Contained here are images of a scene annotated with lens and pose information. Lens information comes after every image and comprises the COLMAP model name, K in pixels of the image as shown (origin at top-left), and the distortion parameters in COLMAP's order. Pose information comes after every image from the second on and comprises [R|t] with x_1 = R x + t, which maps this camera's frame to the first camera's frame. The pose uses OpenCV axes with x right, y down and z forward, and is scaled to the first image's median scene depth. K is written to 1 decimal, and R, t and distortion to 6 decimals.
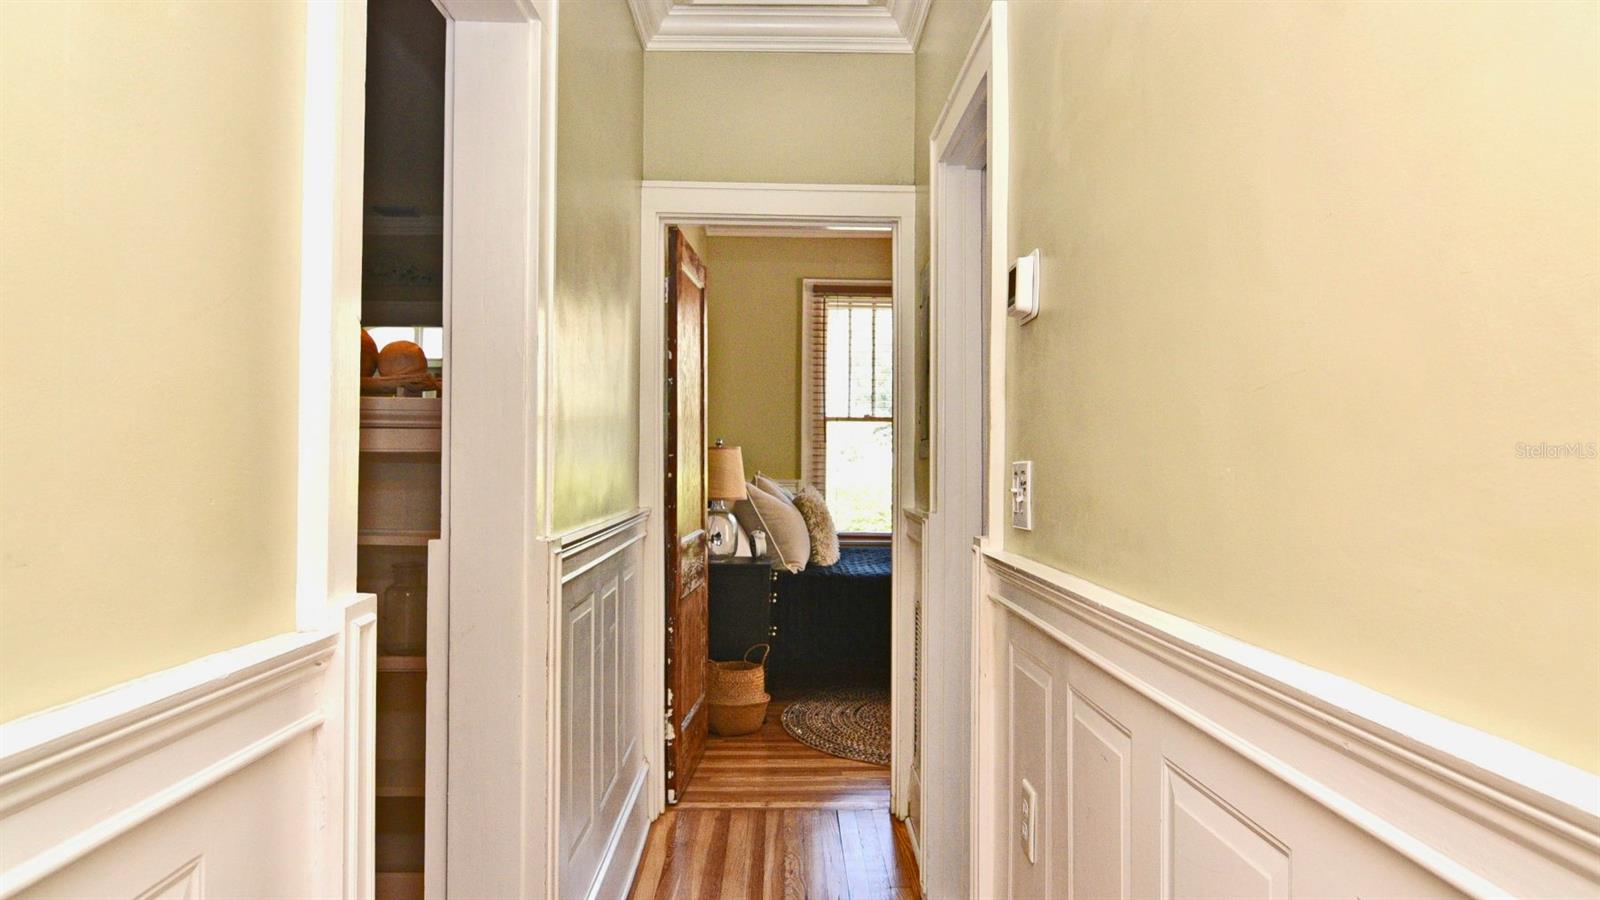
lens RADIAL K [[1130.2, 0, 801.8], [0, 1130.2, 451.5], [0, 0, 1]] dist [0.001037, 0.000070]
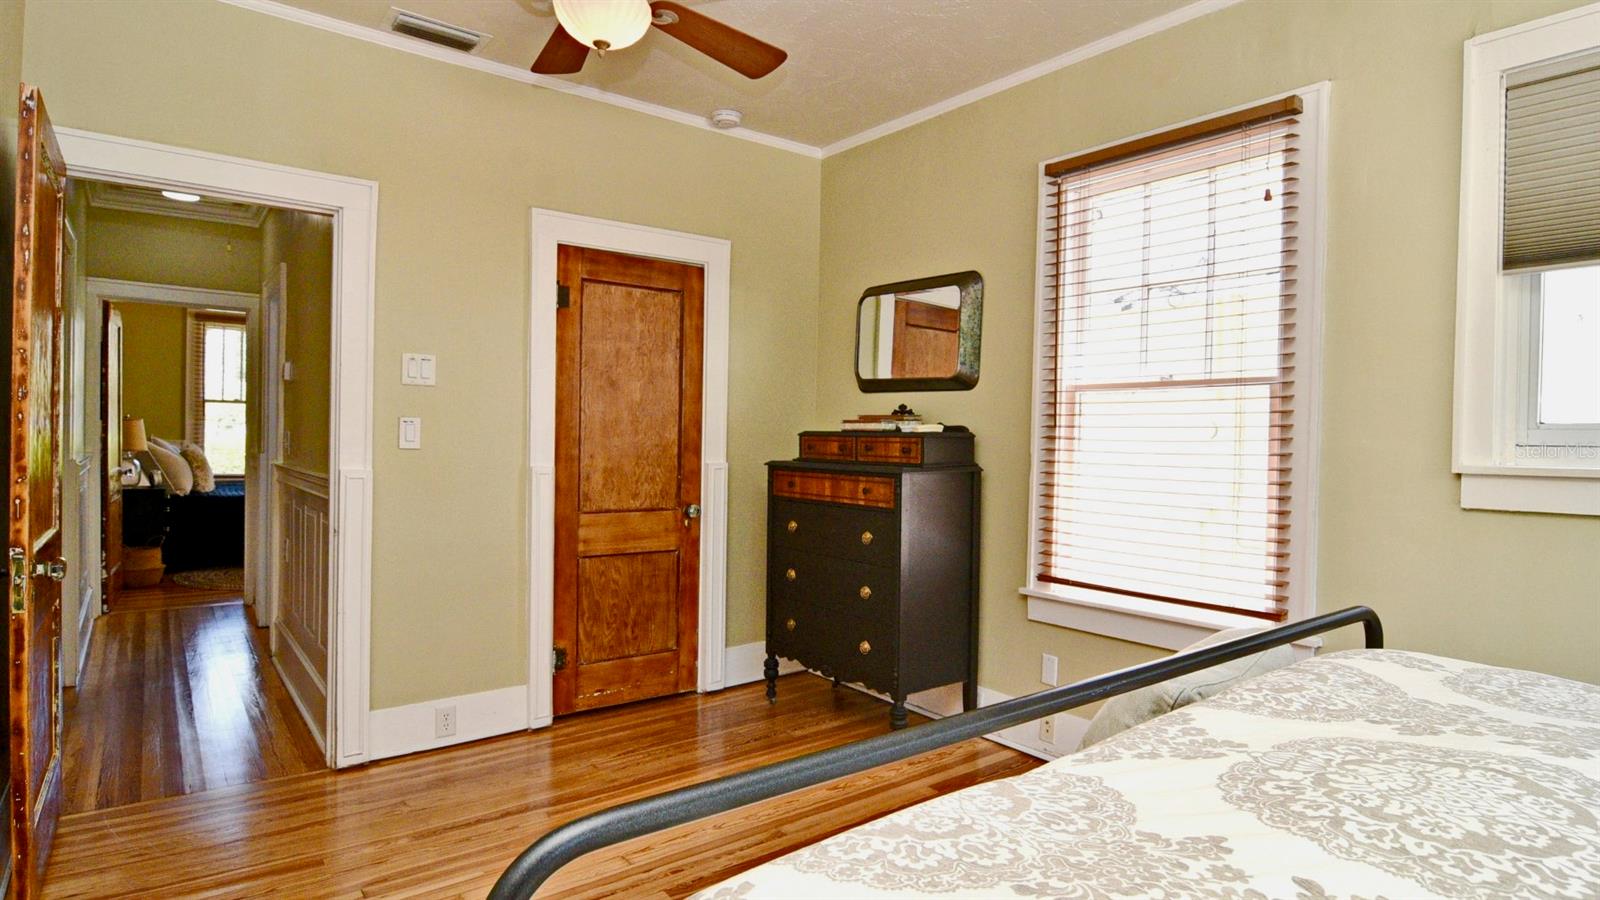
lens RADIAL K [[865.2, 0, 812.5], [0, 865.2, 461.1], [0, 0, 1]] dist [-0.020477, -0.000822]
pose [[0.802457, -0.000808, 0.596710, -0.014209], [-0.023898, 0.999153, 0.033491, -0.008194], [-0.596231, -0.041136, 0.801758, -0.613684]]
